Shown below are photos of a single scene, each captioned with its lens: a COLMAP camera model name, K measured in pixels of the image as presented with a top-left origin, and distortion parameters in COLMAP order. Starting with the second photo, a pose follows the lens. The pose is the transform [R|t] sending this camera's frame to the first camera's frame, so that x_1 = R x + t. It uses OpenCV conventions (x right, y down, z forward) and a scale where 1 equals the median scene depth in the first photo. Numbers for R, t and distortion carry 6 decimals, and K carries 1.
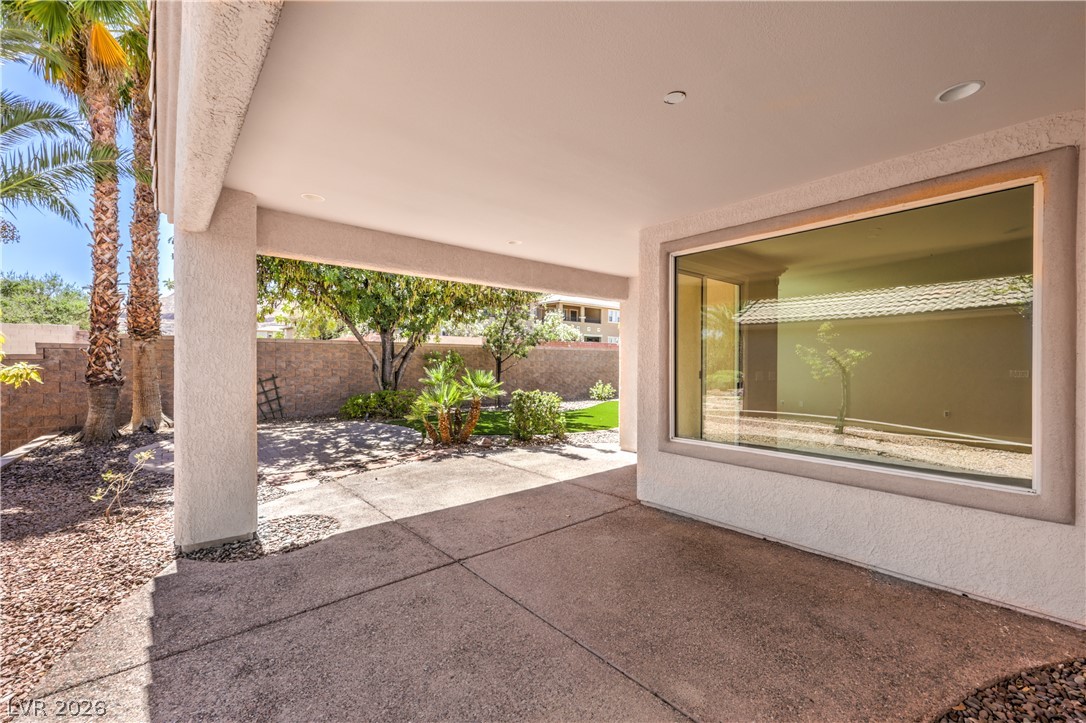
lens RADIAL K [[456.5, 0, 546.6], [0, 456.5, 367.7], [0, 0, 1]] dist [-0.000393, 0.000001]
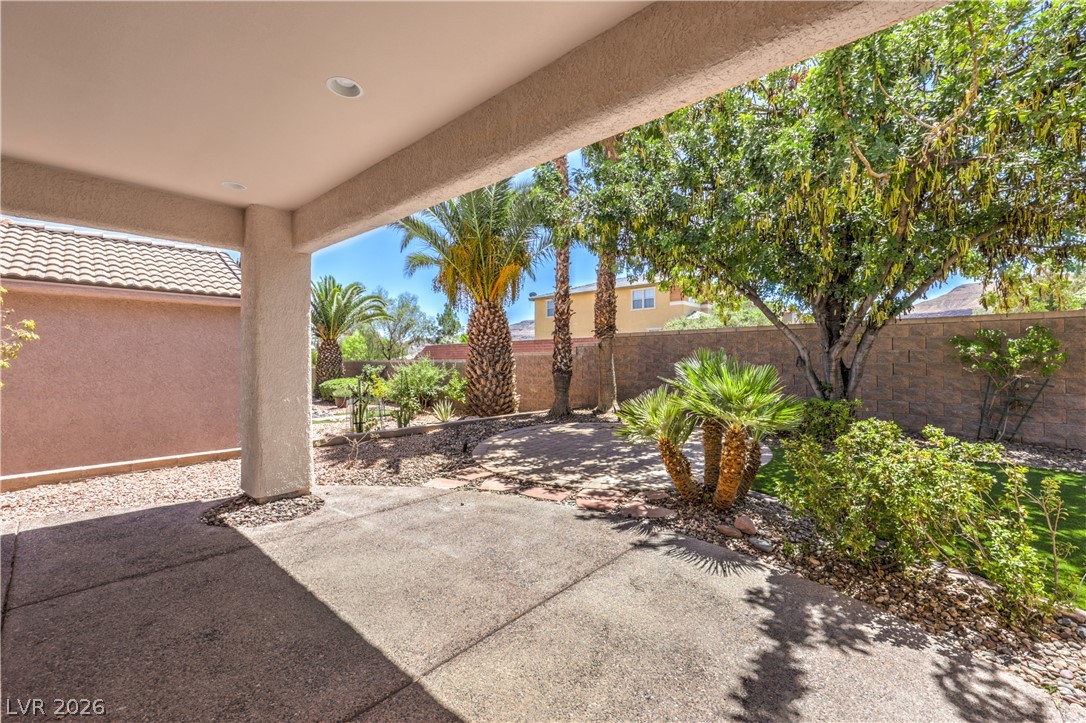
lens RADIAL K [[445.5, 0, 548.3], [0, 445.5, 357.1], [0, 0, 1]] dist [-0.001219, 0.000055]
pose [[0.139286, -0.010579, -0.990196, 0.285928], [-0.009999, 0.999877, -0.012089, 0.006526], [0.990202, 0.011585, 0.139164, 0.788024]]
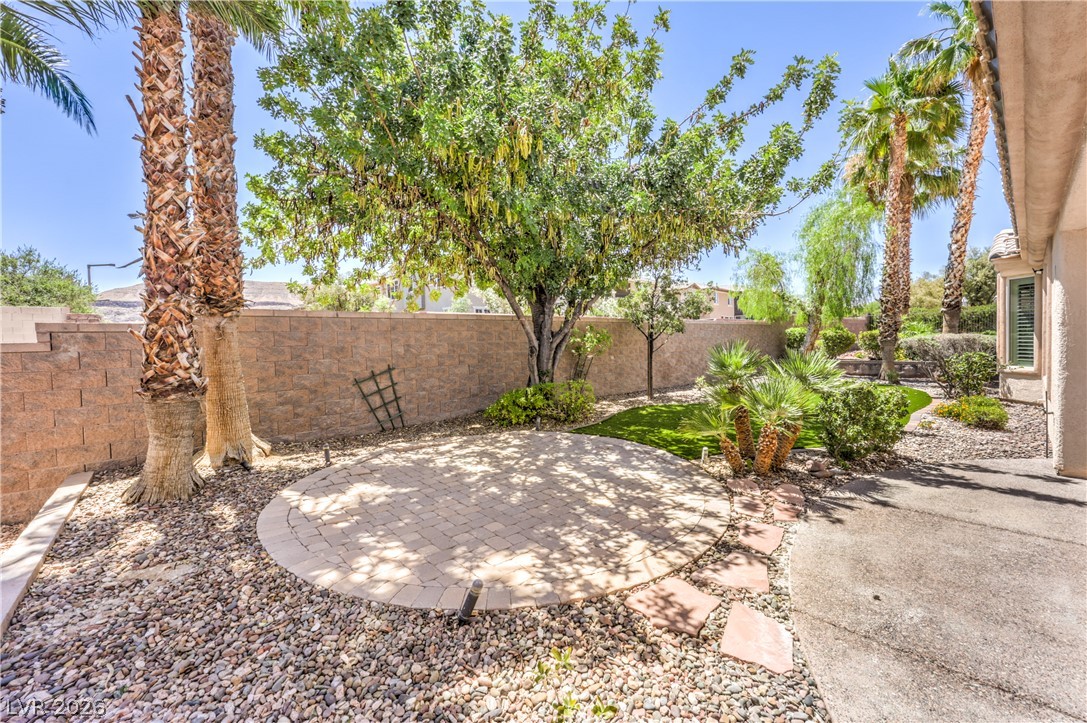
lens RADIAL K [[445.9, 0, 548.8], [0, 445.9, 357.1], [0, 0, 1]] dist [-0.001219, 0.000055]
pose [[0.998667, -0.025915, 0.044641, -0.540302], [0.024879, 0.999412, 0.023613, -0.009744], [-0.045227, -0.022471, 0.998724, 0.442238]]
